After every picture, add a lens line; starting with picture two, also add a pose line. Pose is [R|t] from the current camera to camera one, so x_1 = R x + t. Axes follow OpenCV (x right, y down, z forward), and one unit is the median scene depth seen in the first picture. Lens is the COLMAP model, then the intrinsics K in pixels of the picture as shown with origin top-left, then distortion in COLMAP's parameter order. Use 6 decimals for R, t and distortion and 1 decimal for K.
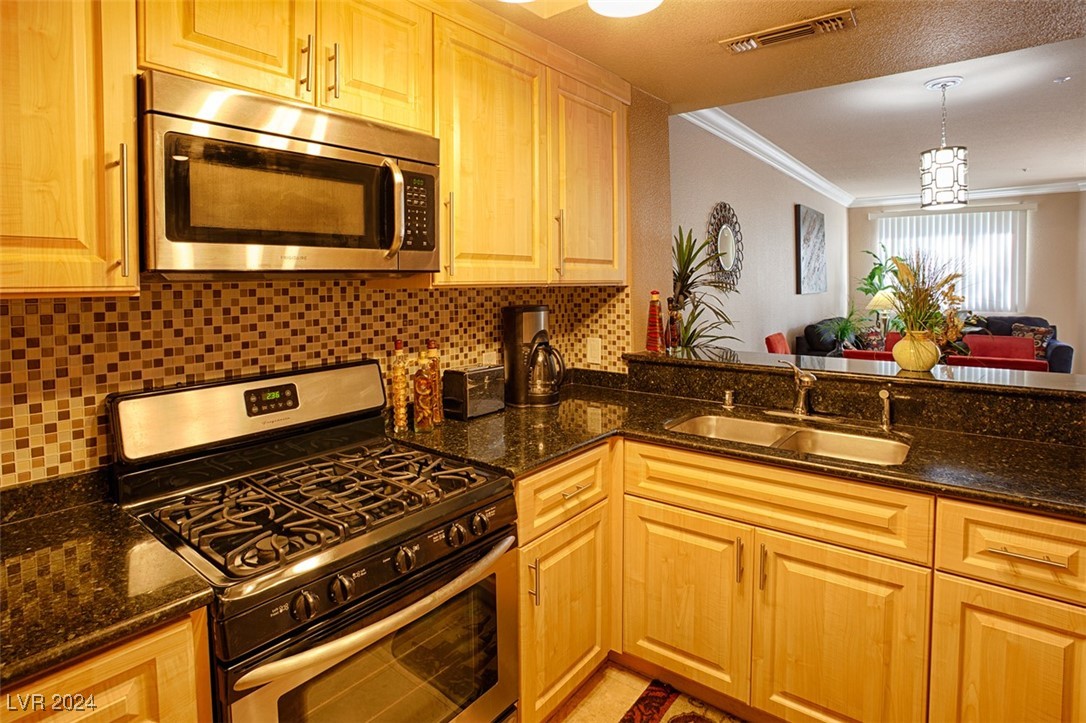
lens RADIAL K [[590.6, 0, 541.6], [0, 590.6, 275.8], [0, 0, 1]] dist [-0.028934, 0.001291]
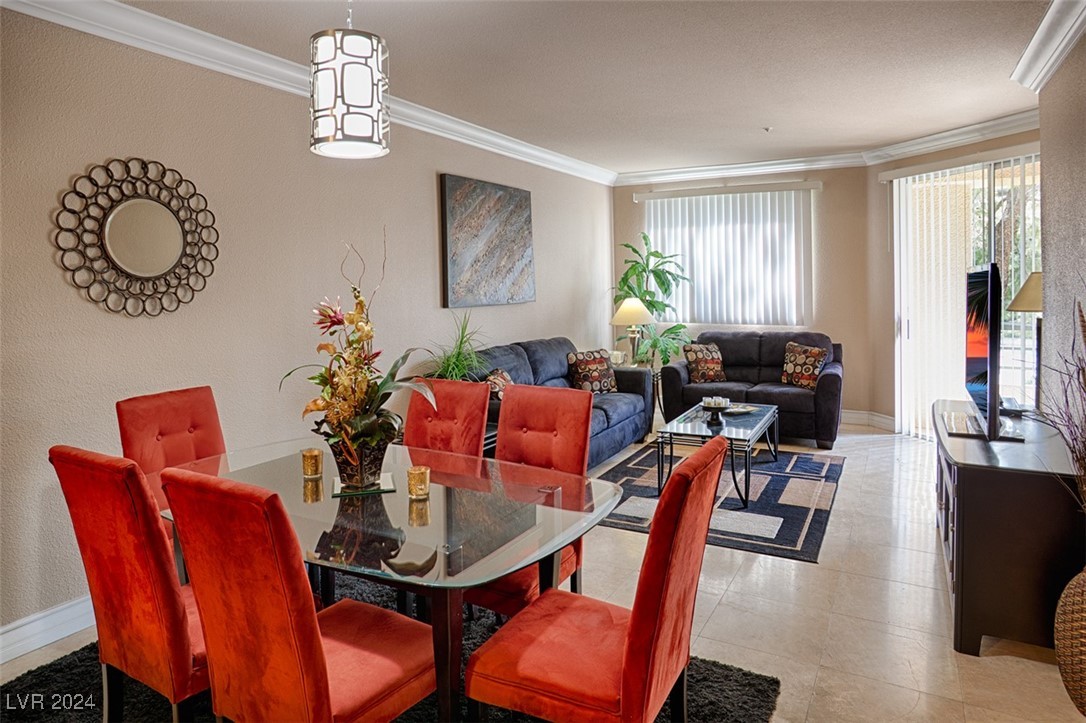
lens RADIAL K [[661.6, 0, 547.9], [0, 661.6, 286.7], [0, 0, 1]] dist [-0.035189, 0.000623]
pose [[0.987933, -0.010246, 0.154544, 0.387656], [0.007347, 0.999786, 0.019316, -0.006676], [-0.154709, -0.017947, 0.987797, 0.221081]]
